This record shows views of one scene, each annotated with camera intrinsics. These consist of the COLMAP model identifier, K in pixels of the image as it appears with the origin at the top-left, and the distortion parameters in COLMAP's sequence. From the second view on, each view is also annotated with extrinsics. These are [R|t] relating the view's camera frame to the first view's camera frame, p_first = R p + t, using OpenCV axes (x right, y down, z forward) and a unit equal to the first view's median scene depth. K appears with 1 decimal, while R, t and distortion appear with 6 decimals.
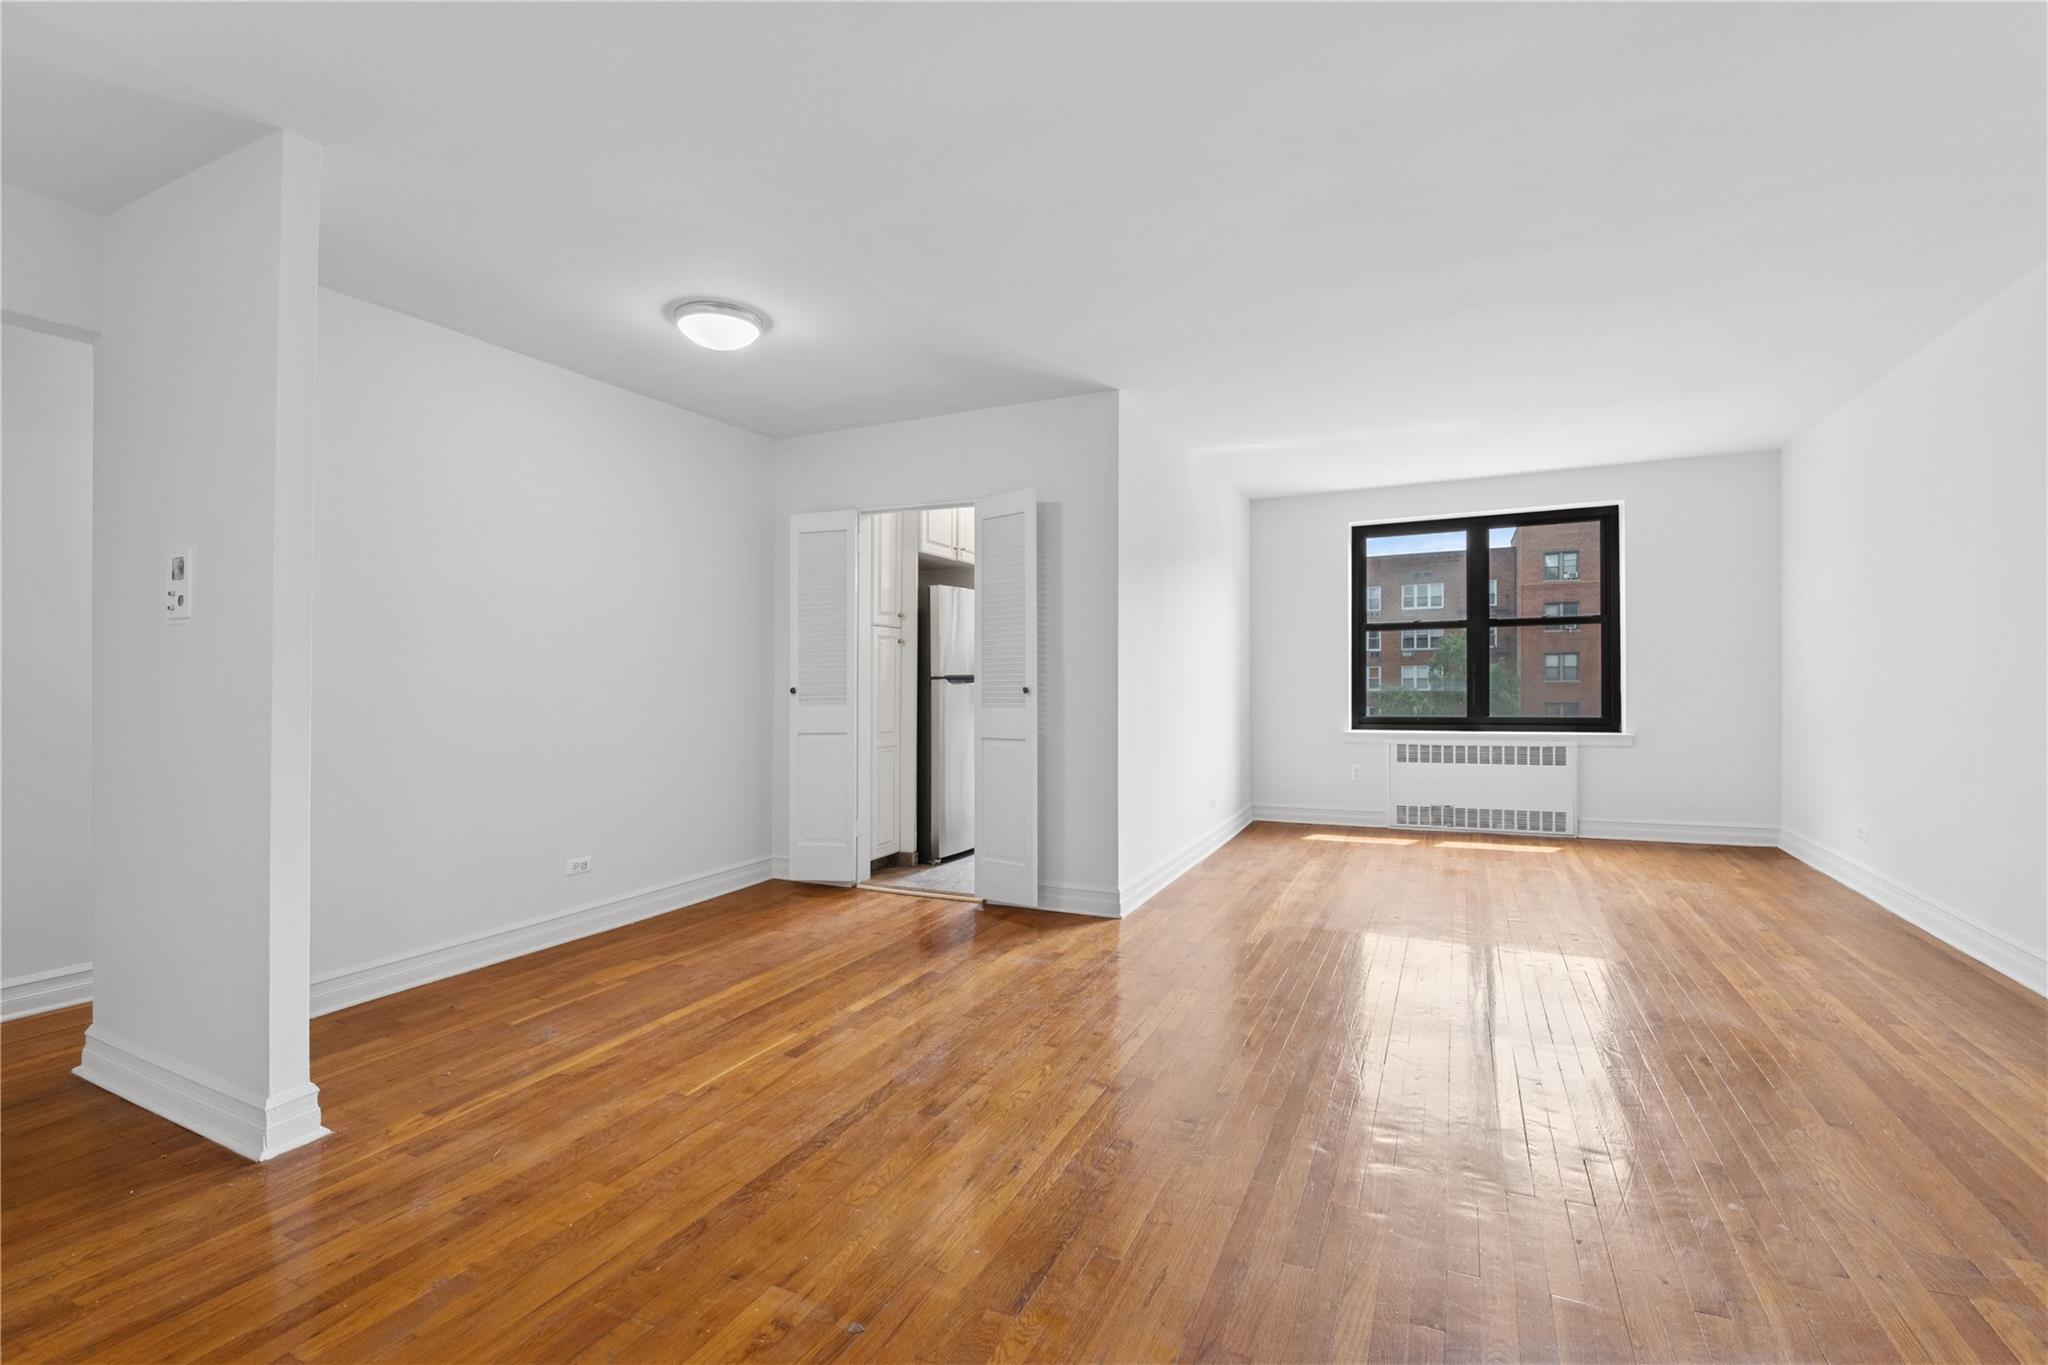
lens RADIAL K [[891.9, 0, 1024.0], [0, 891.9, 682.5], [0, 0, 1]] dist [0.001661, 0.000065]
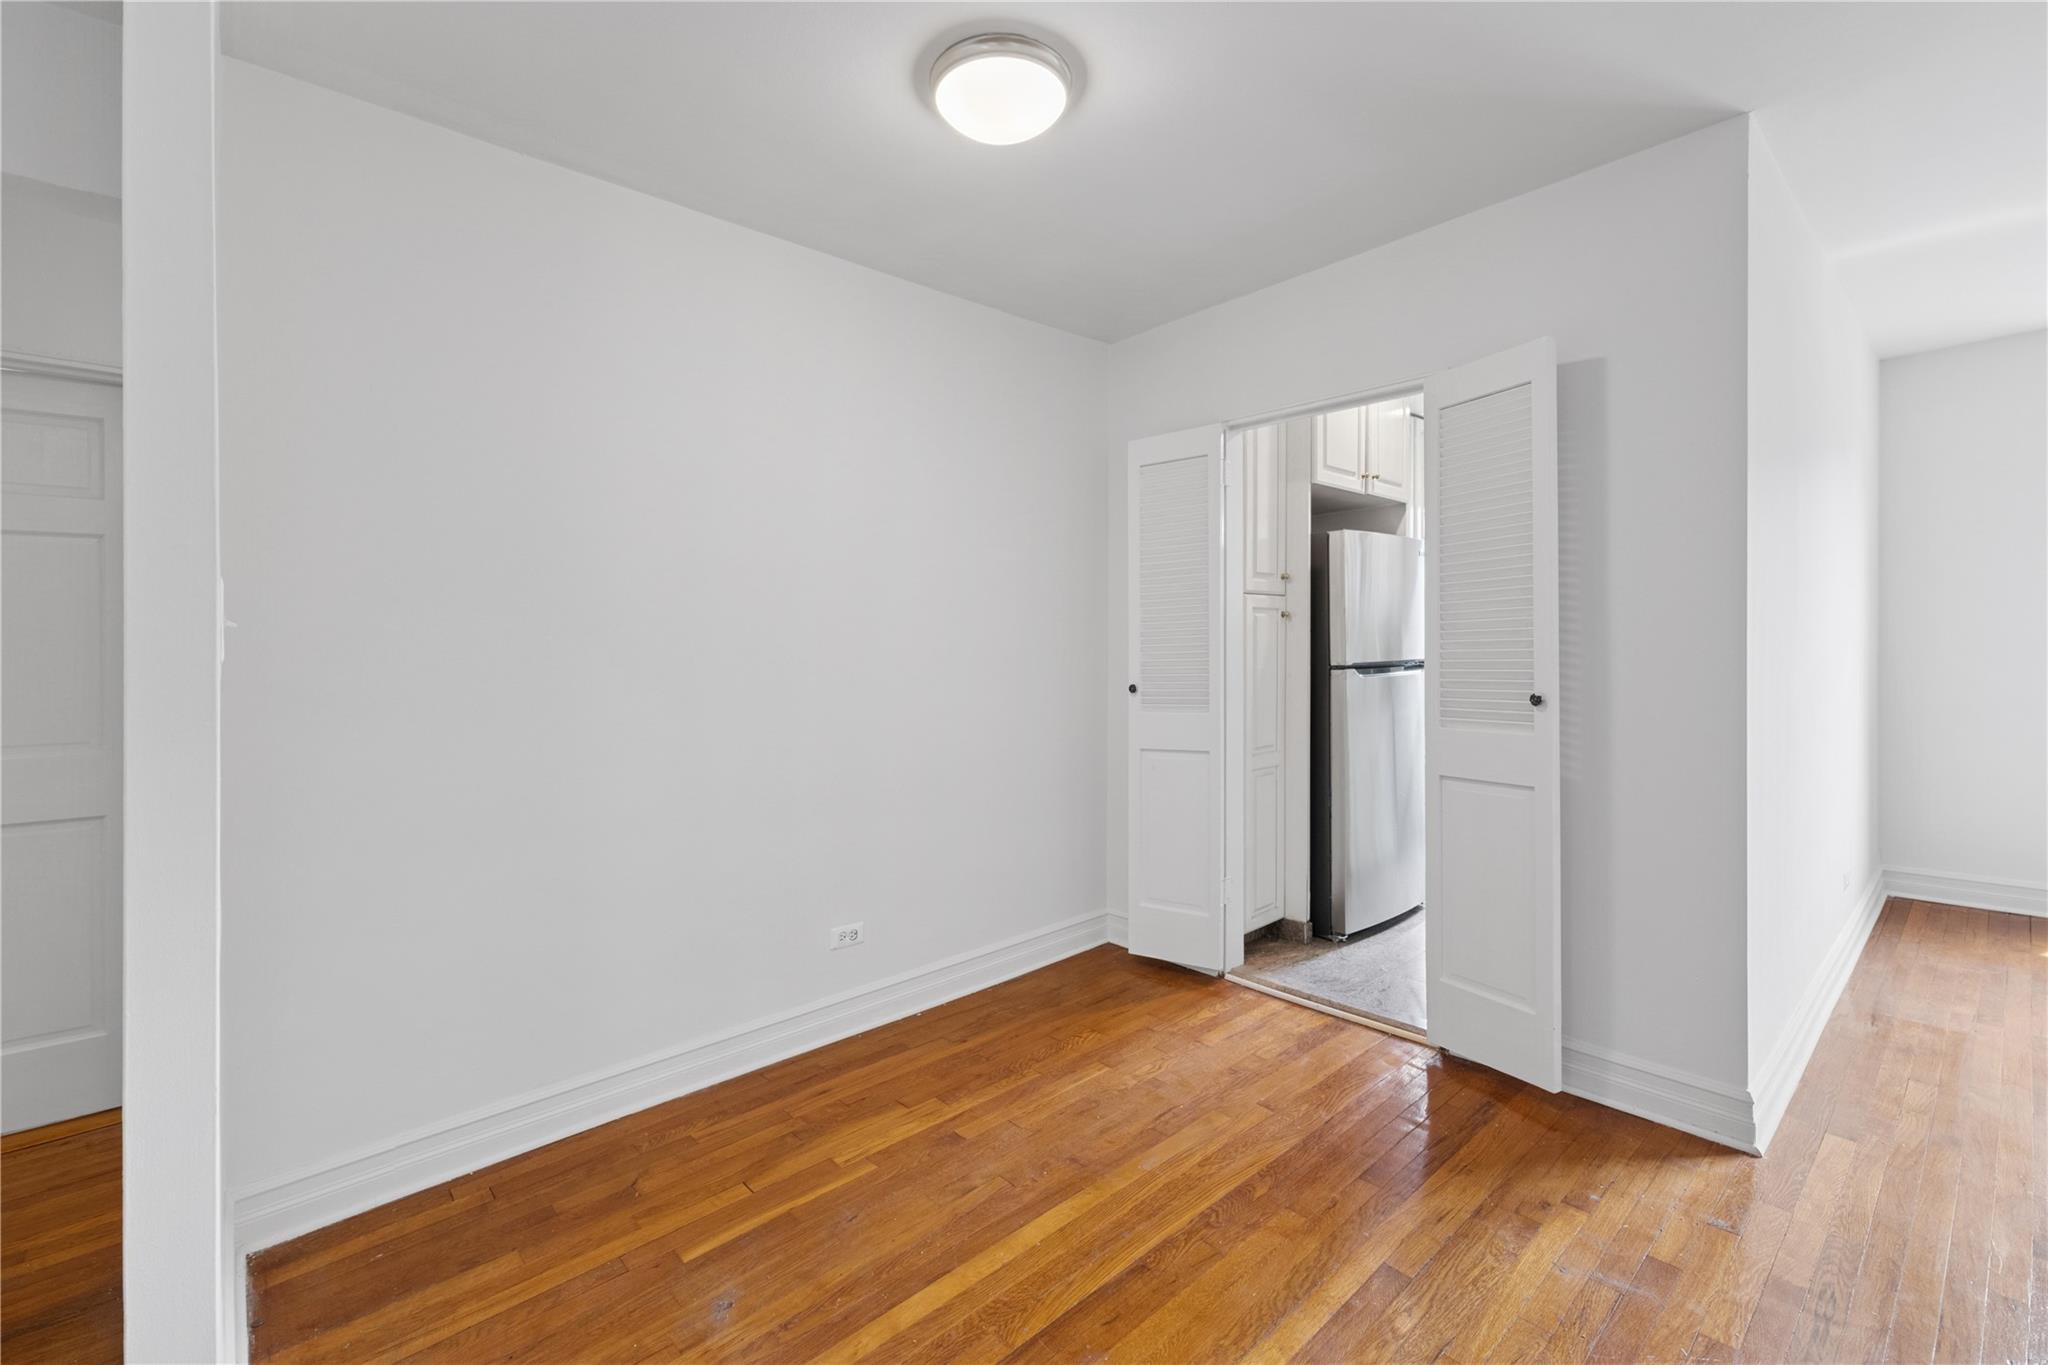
lens RADIAL K [[891.9, 0, 1024.0], [0, 891.9, 682.5], [0, 0, 1]] dist [0.001661, 0.000065]
pose [[0.927122, 0.003515, -0.374743, -0.079132], [0.009722, 0.999394, 0.033427, -0.022126], [0.374633, -0.034634, 0.926526, 0.334961]]
